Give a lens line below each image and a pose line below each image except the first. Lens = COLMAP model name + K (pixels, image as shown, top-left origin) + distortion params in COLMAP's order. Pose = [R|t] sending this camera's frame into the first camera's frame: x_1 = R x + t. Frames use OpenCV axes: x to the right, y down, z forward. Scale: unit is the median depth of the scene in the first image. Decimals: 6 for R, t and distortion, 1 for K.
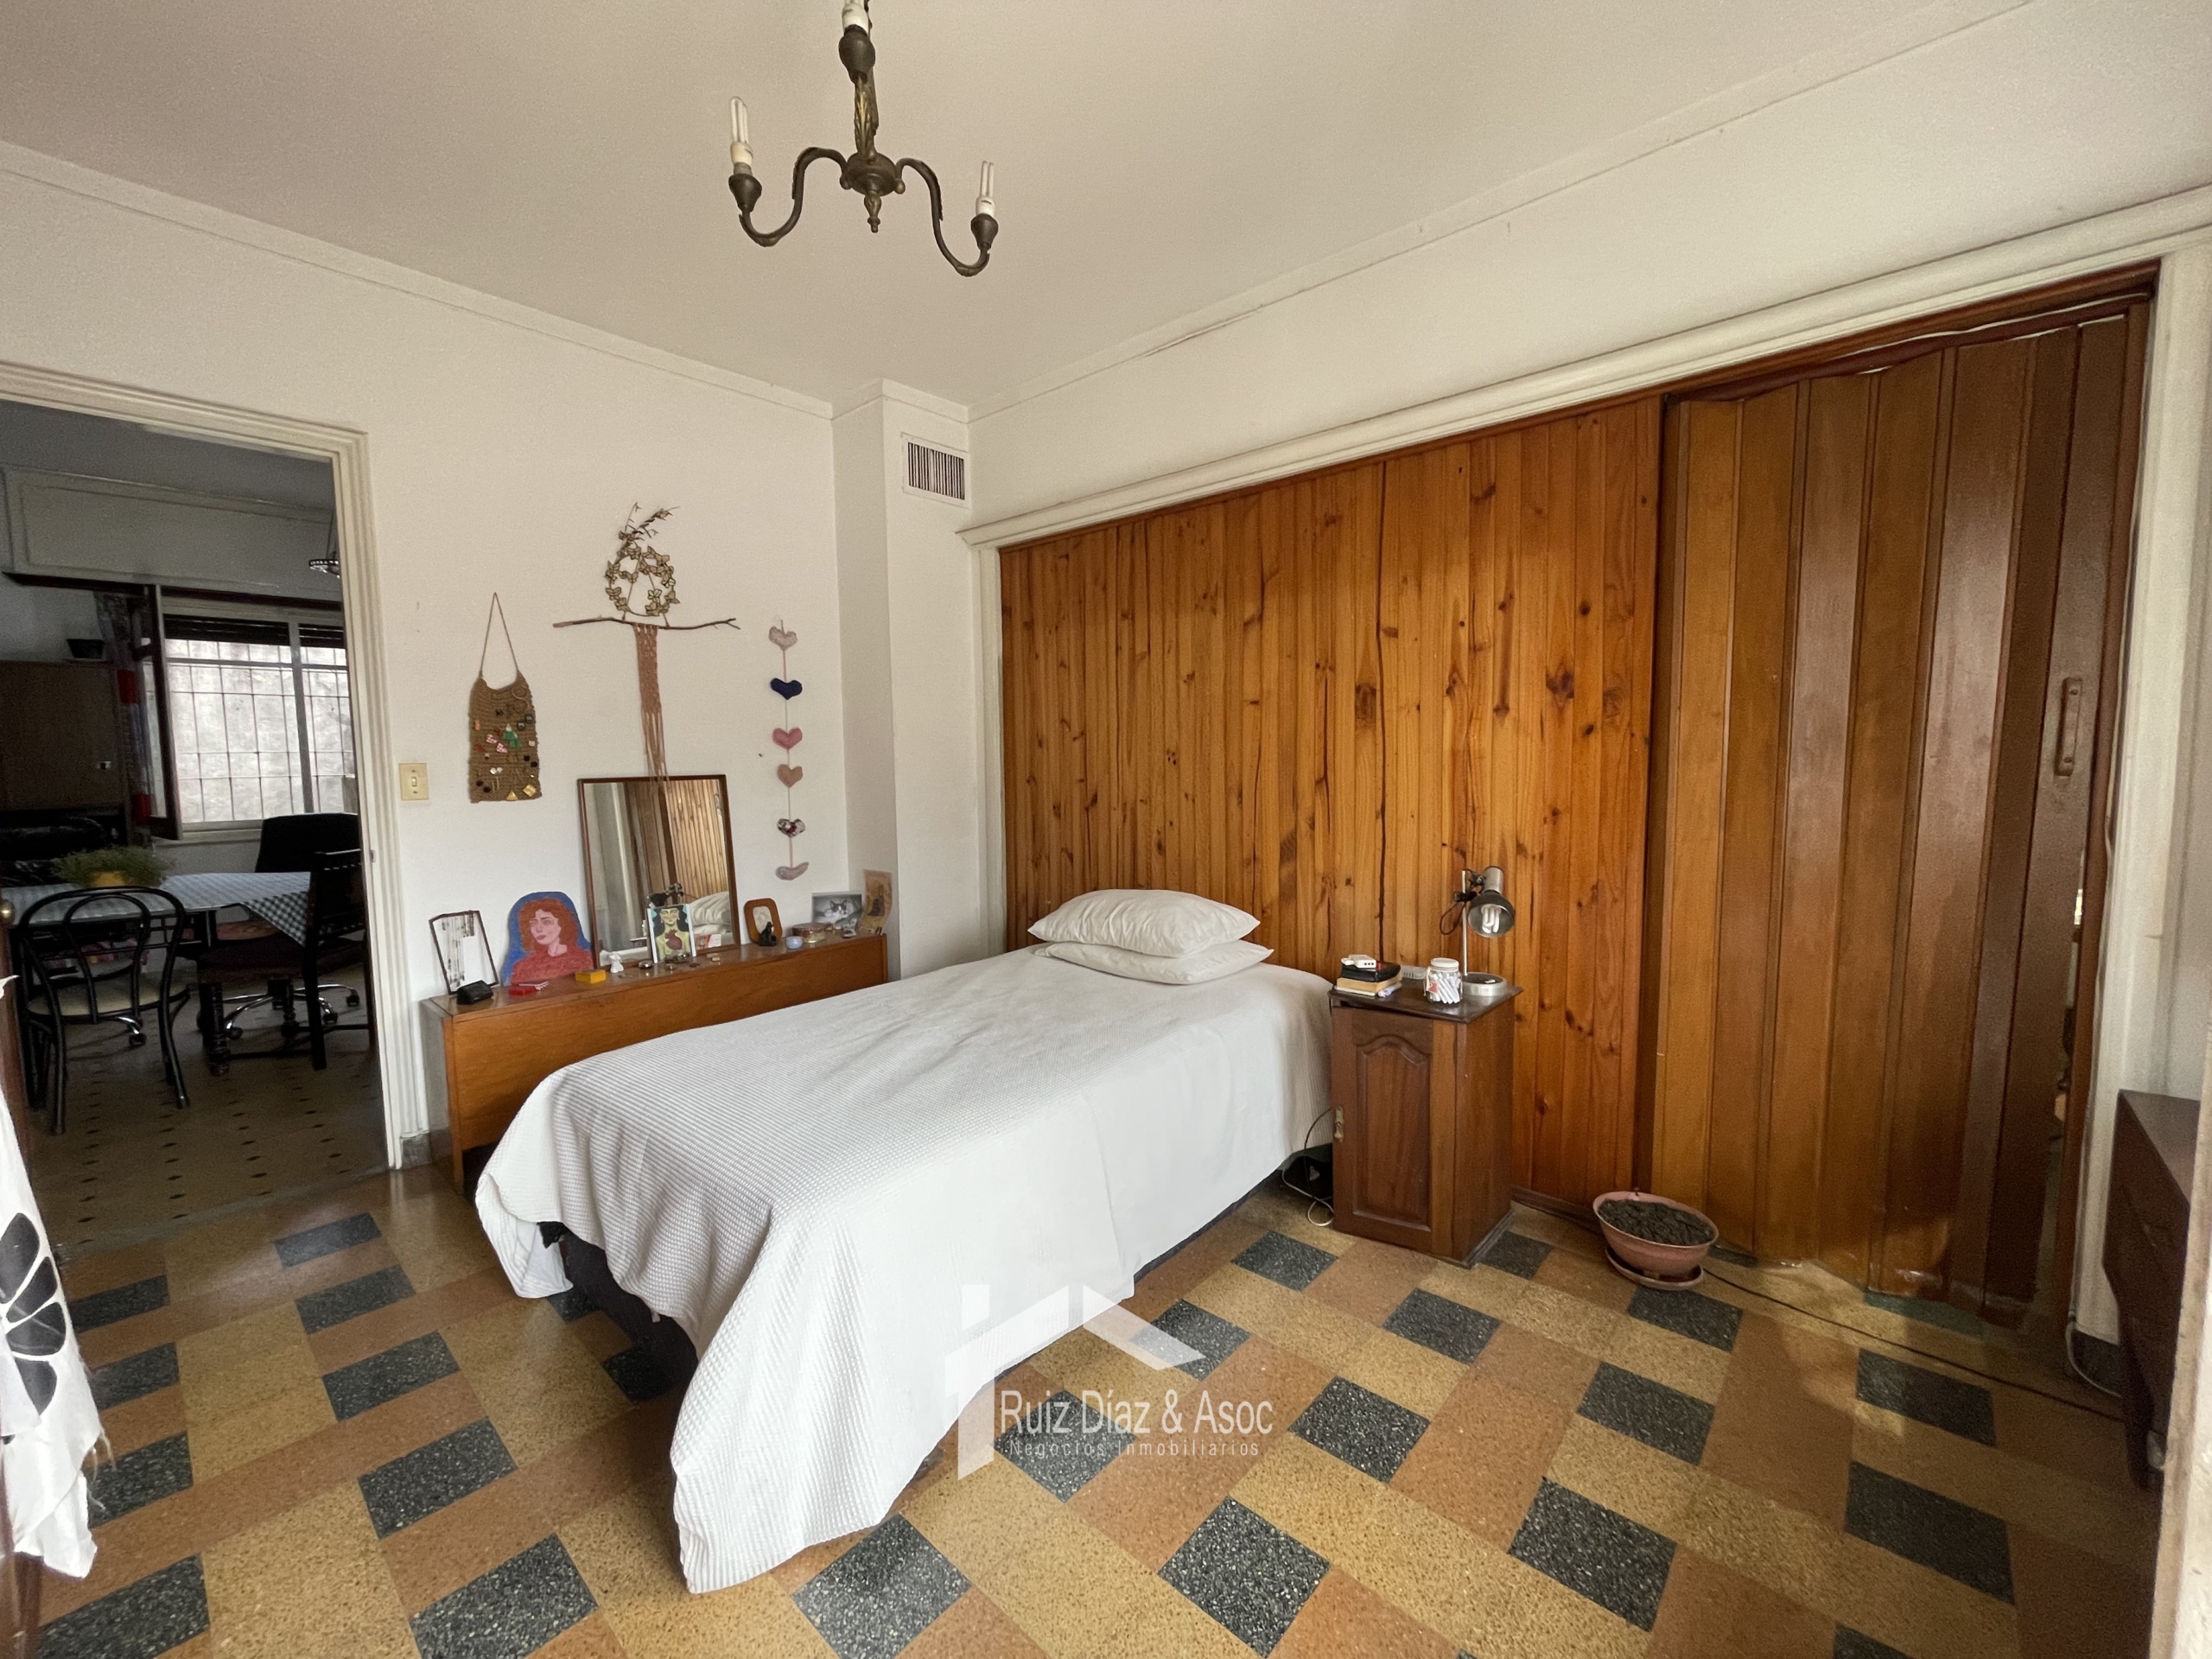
lens RADIAL K [[893.7, 0, 1100.5], [0, 893.7, 822.5], [0, 0, 1]] dist [-0.001605, 0.000268]
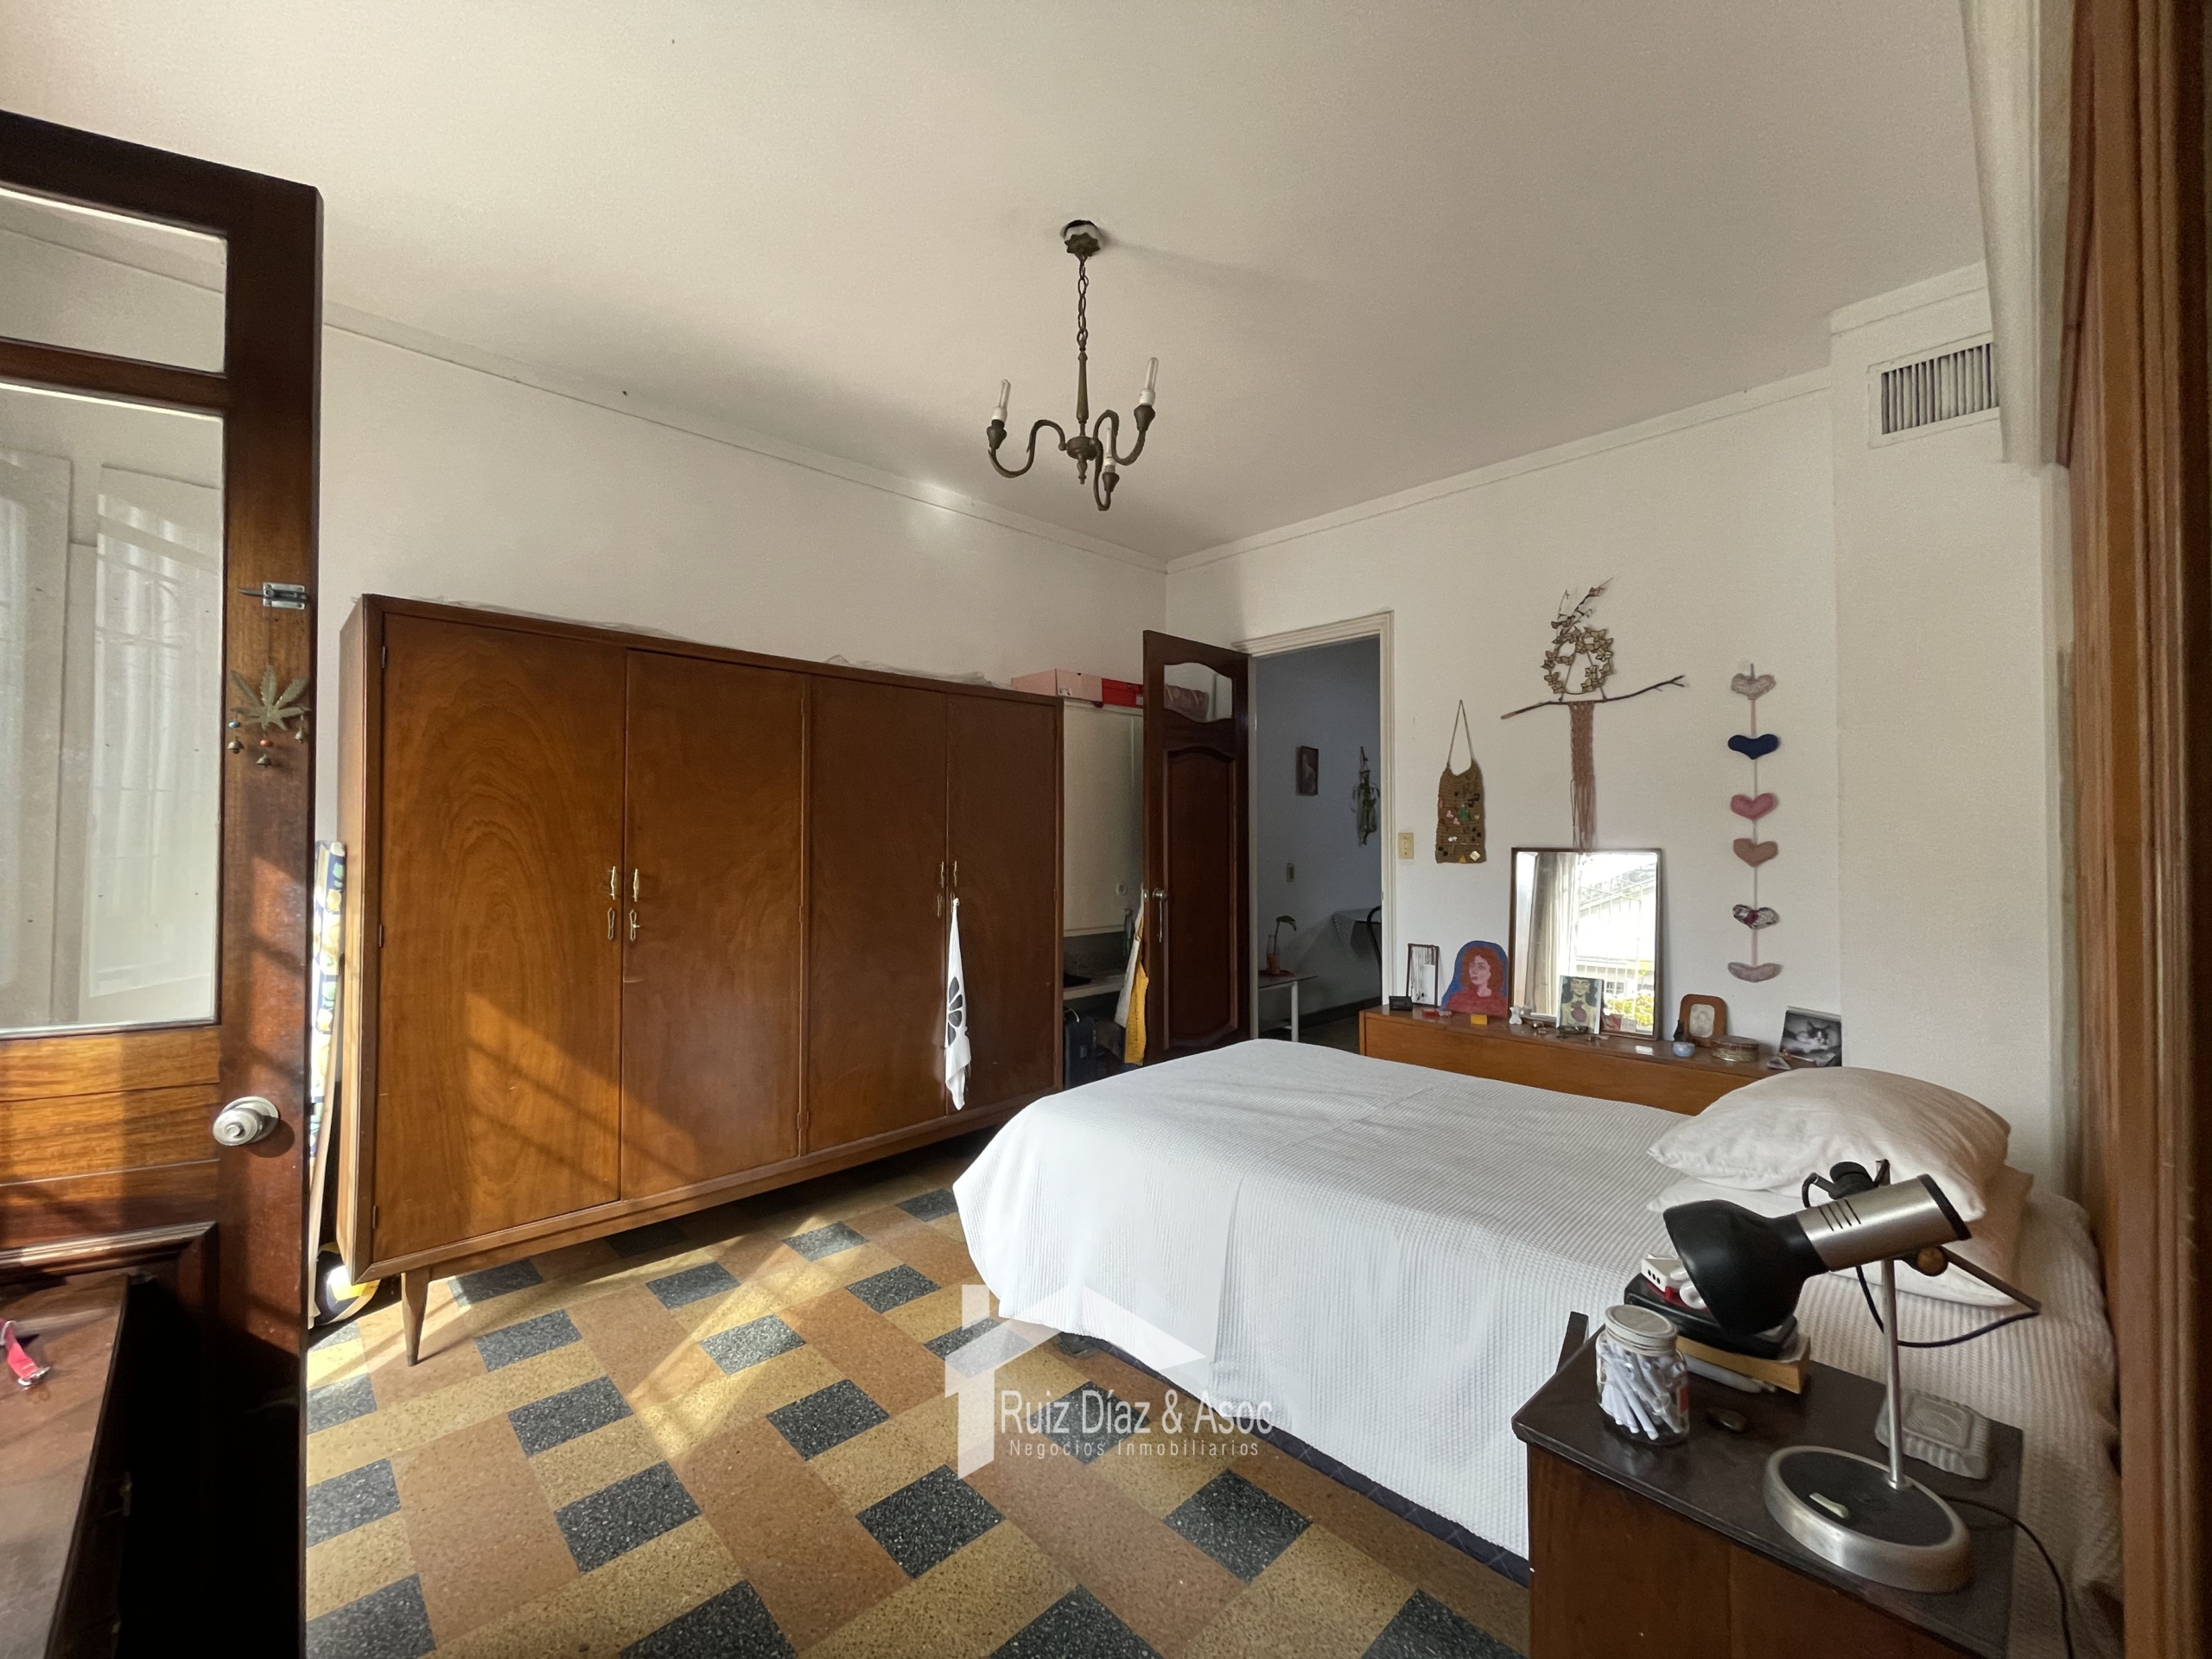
lens RADIAL K [[900.5, 0, 1106.4], [0, 900.5, 822.5], [0, 0, 1]] dist [-0.014903, 0.010540]
pose [[-0.074755, -0.004759, -0.997191, 0.672067], [-0.076104, 0.997099, 0.000947, -0.047462], [0.994294, 0.075961, -0.074900, 0.634390]]
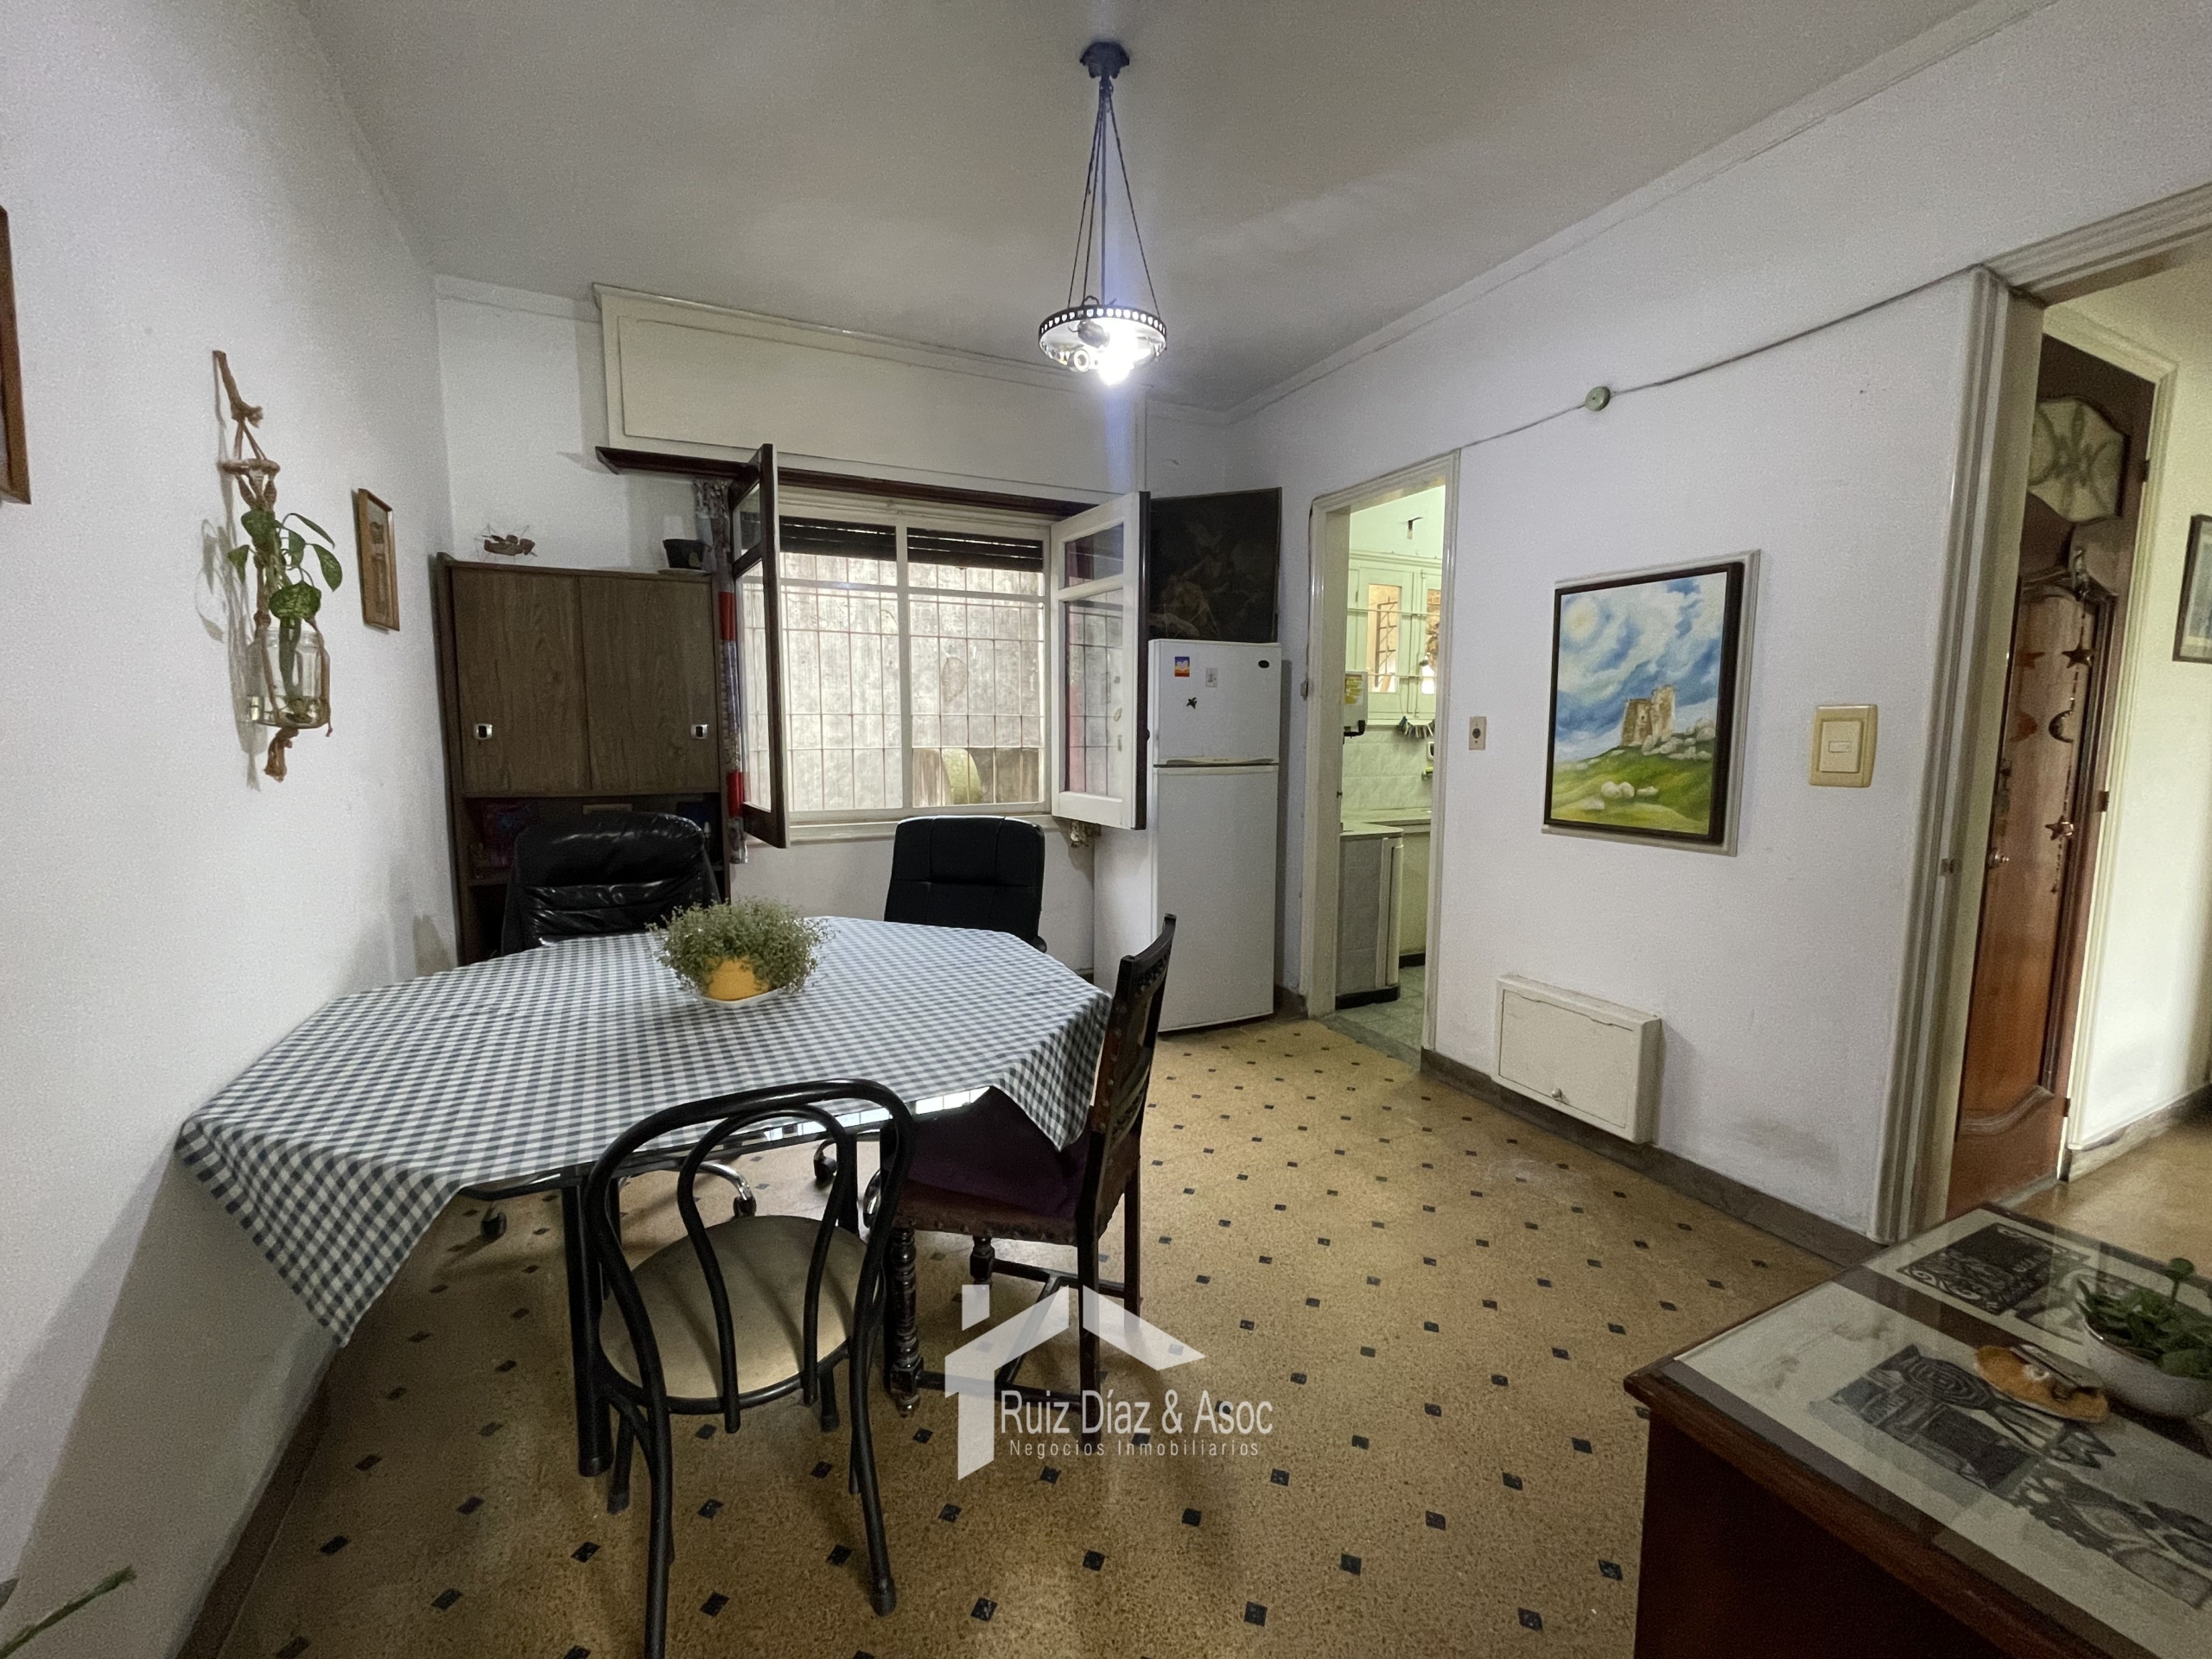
lens RADIAL K [[892.1, 0, 1102.5], [0, 892.1, 822.5], [0, 0, 1]] dist [0.001801, -0.000674]
pose [[0.928302, 0.054012, -0.367883, -0.957002], [-0.042392, 0.998316, 0.039601, -0.055748], [0.369402, -0.021167, 0.929029, 0.796464]]
